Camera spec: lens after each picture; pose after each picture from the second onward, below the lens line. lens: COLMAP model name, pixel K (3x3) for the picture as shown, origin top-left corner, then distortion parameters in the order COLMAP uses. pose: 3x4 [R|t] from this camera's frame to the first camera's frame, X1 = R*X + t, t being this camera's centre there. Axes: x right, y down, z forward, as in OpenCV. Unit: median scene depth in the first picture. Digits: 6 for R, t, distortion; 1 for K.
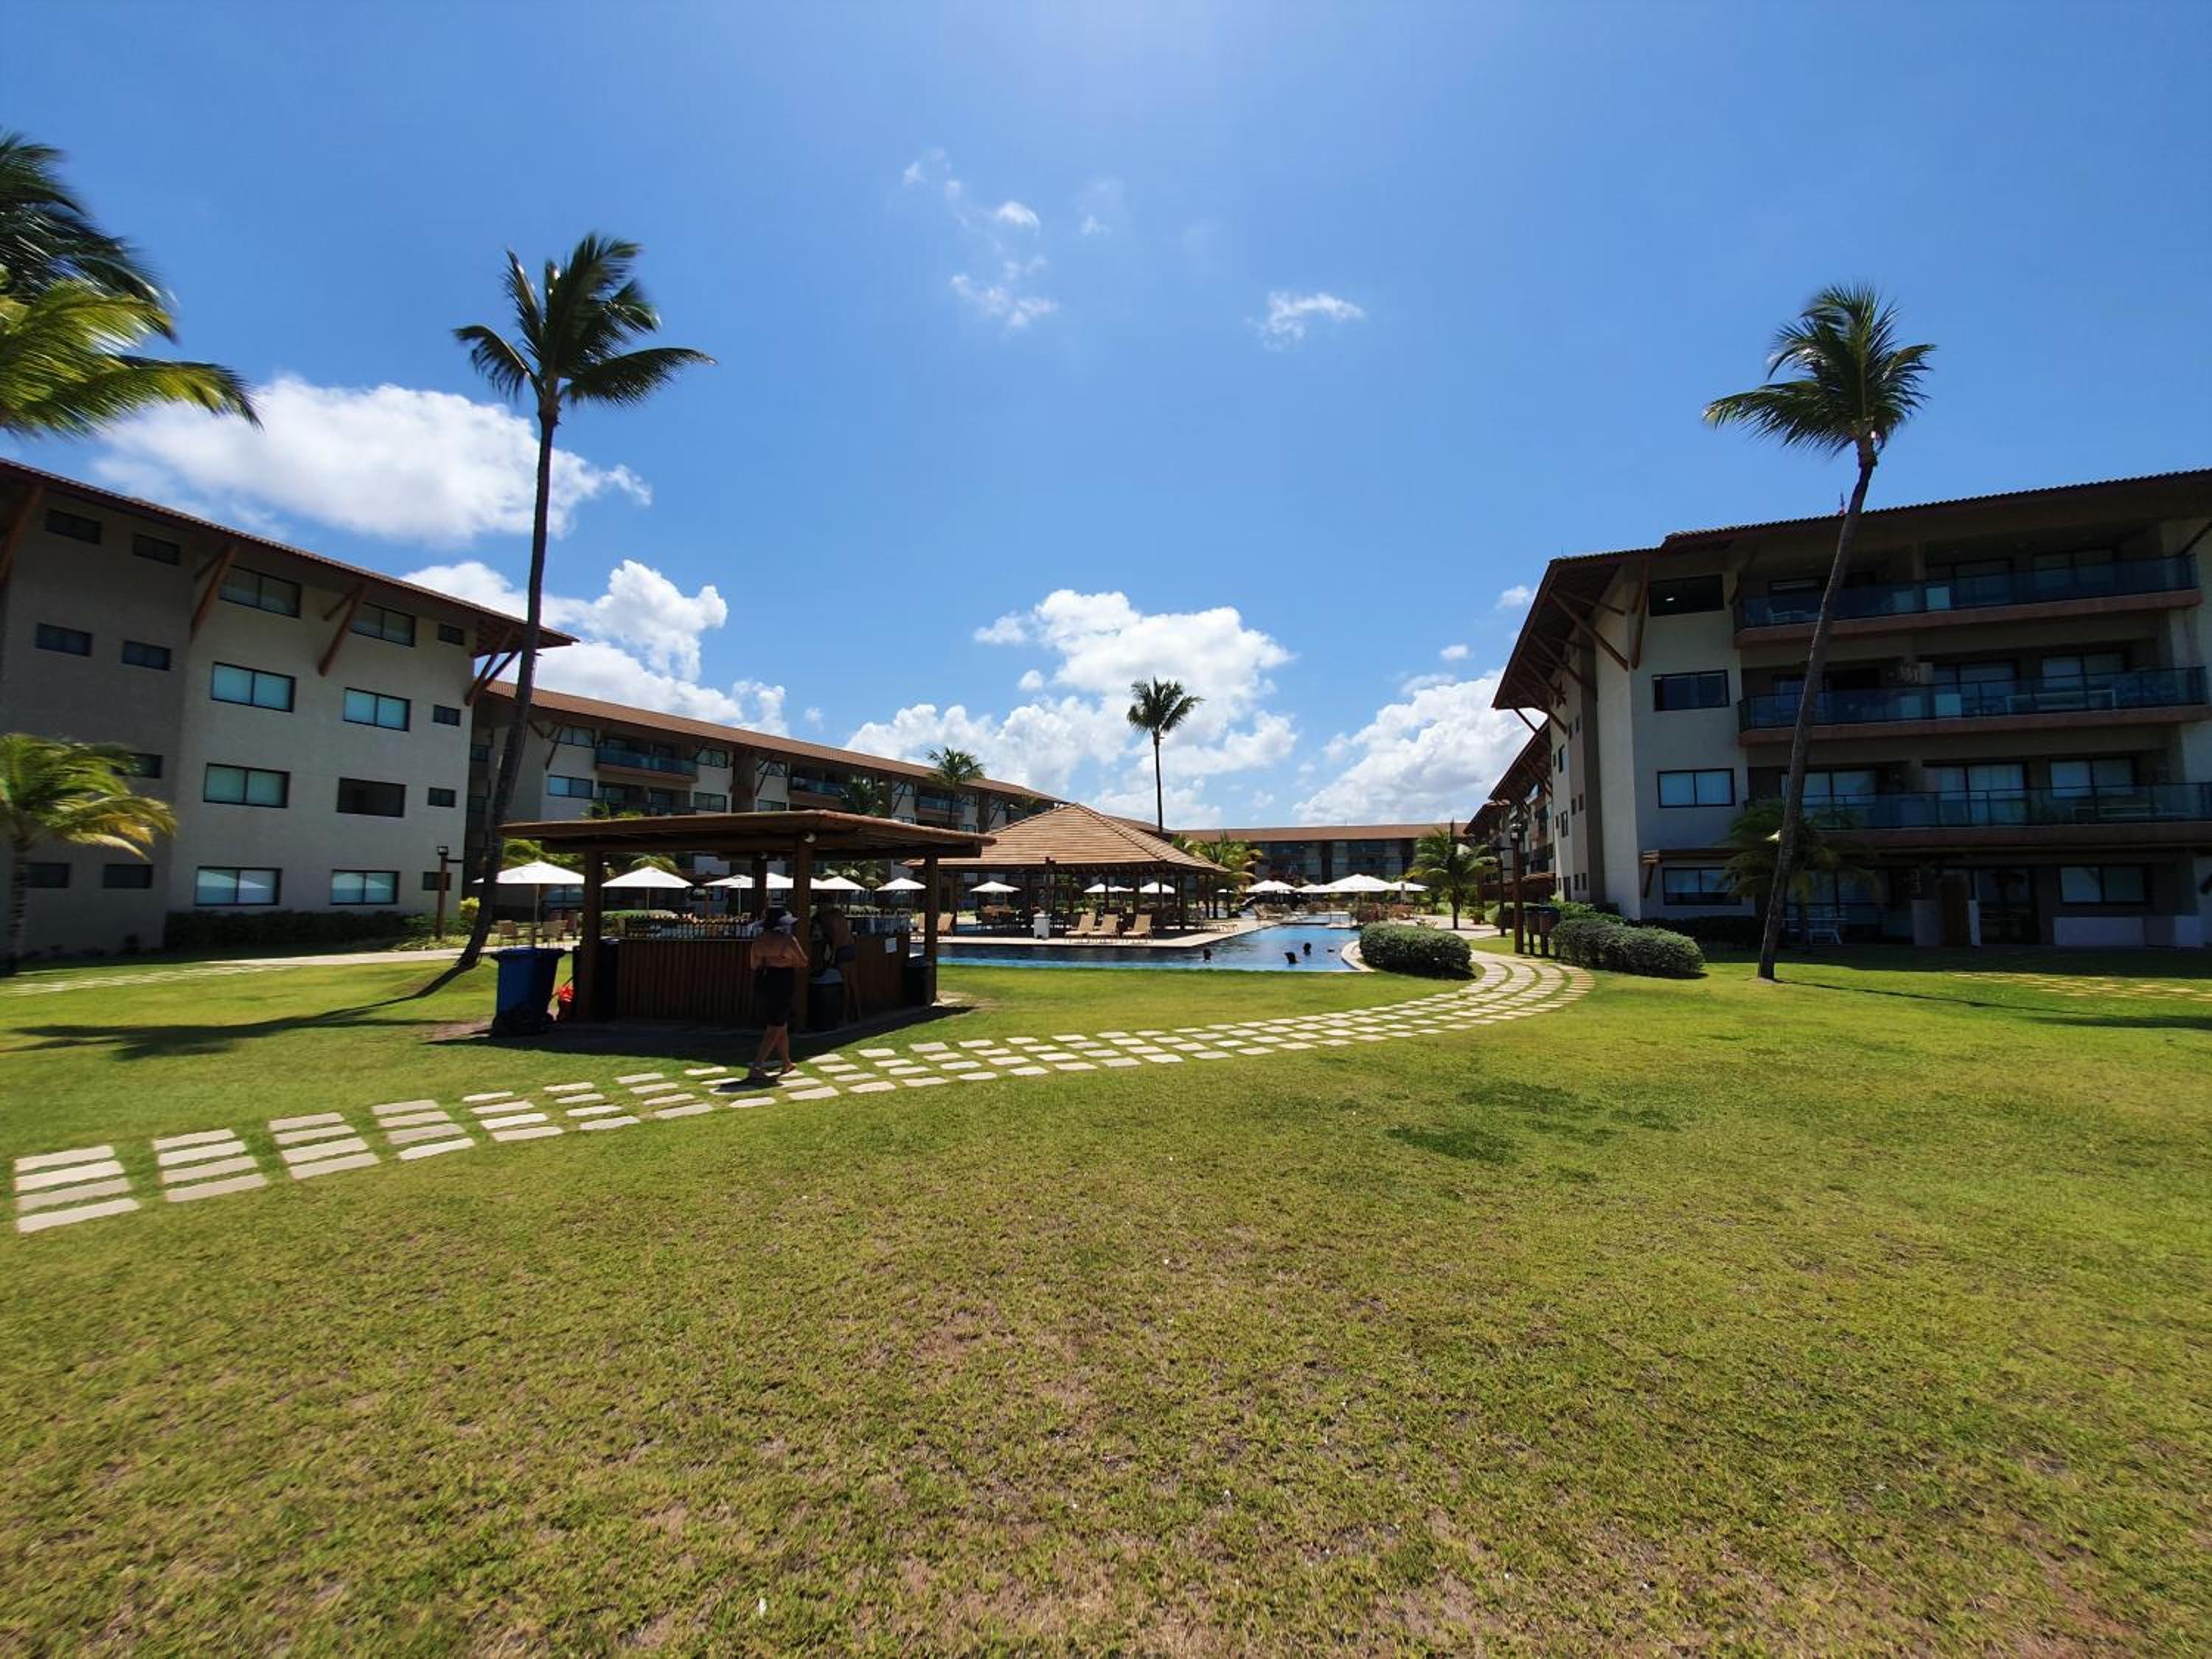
lens RADIAL K [[885.7, 0, 1106.0], [0, 885.7, 829.5], [0, 0, 1]] dist [0.007598, 0.000004]
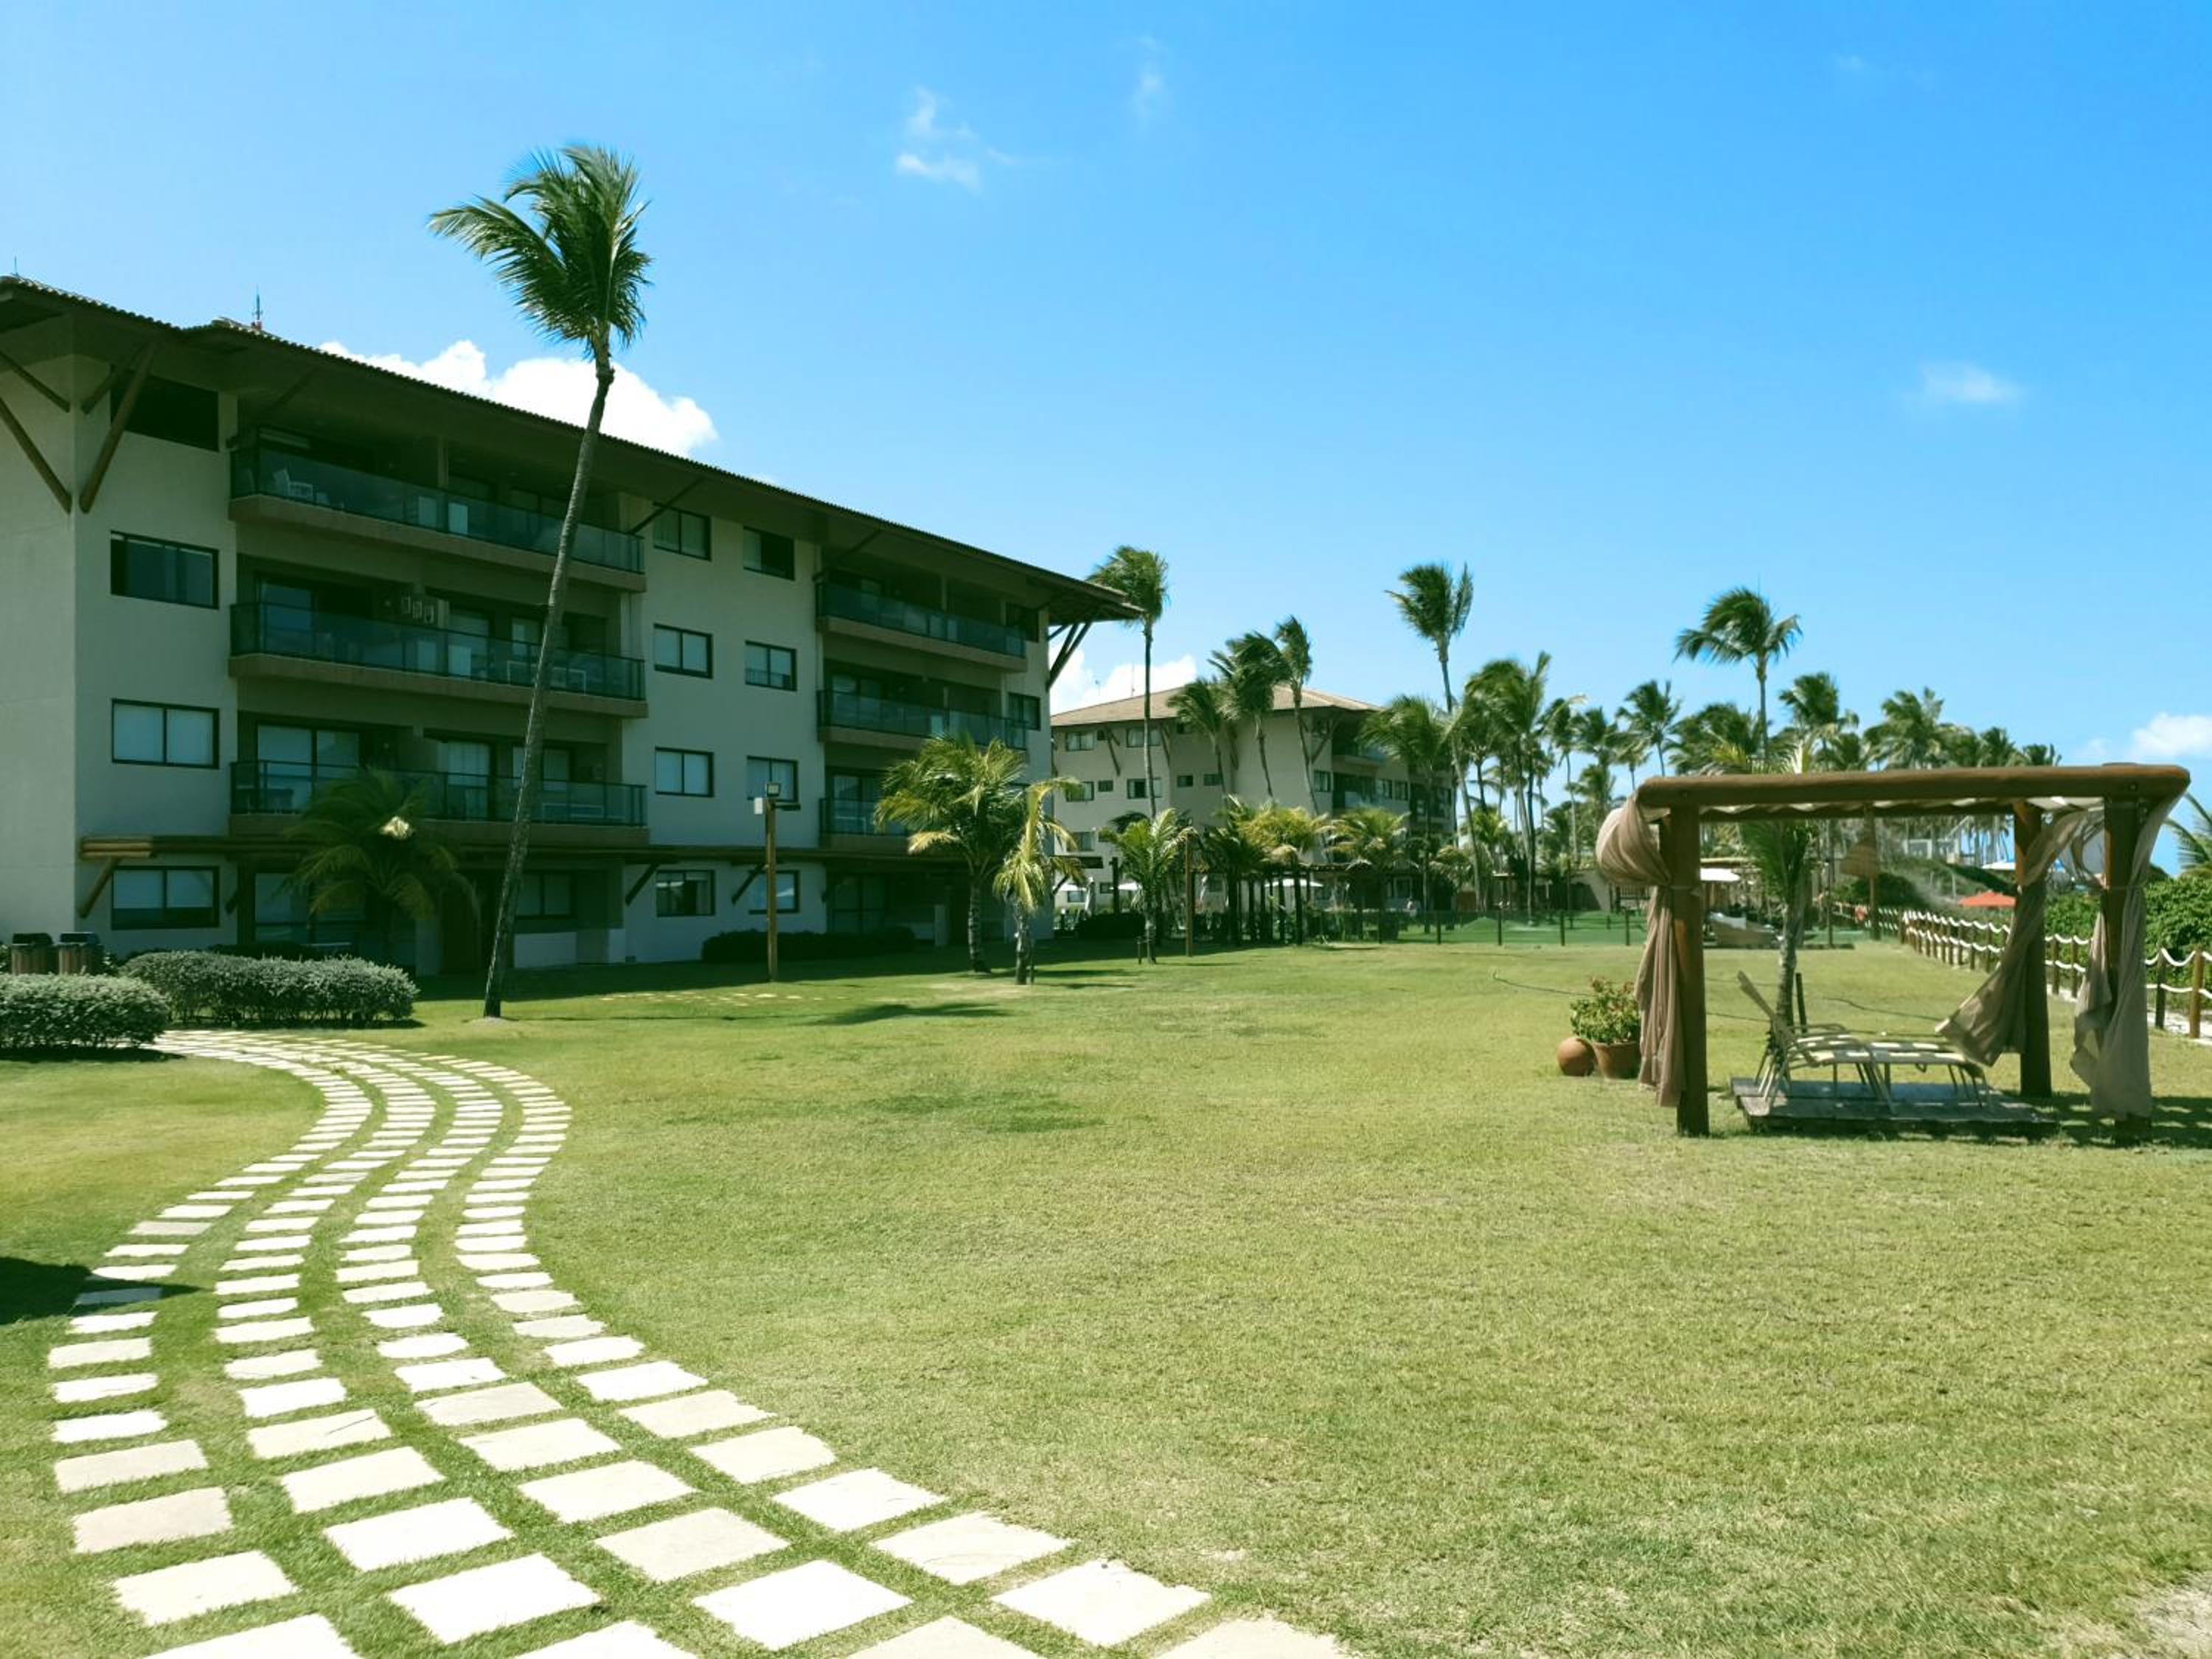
lens RADIAL K [[1763.7, 0, 1075.7], [0, 1763.7, 852.0], [0, 0, 1]] dist [0.002476, 0.001248]
pose [[0.201262, 0.025014, 0.979218, -0.423718], [-0.065898, 0.997755, -0.011944, 0.007453], [-0.977318, -0.062125, 0.202458, 0.161935]]
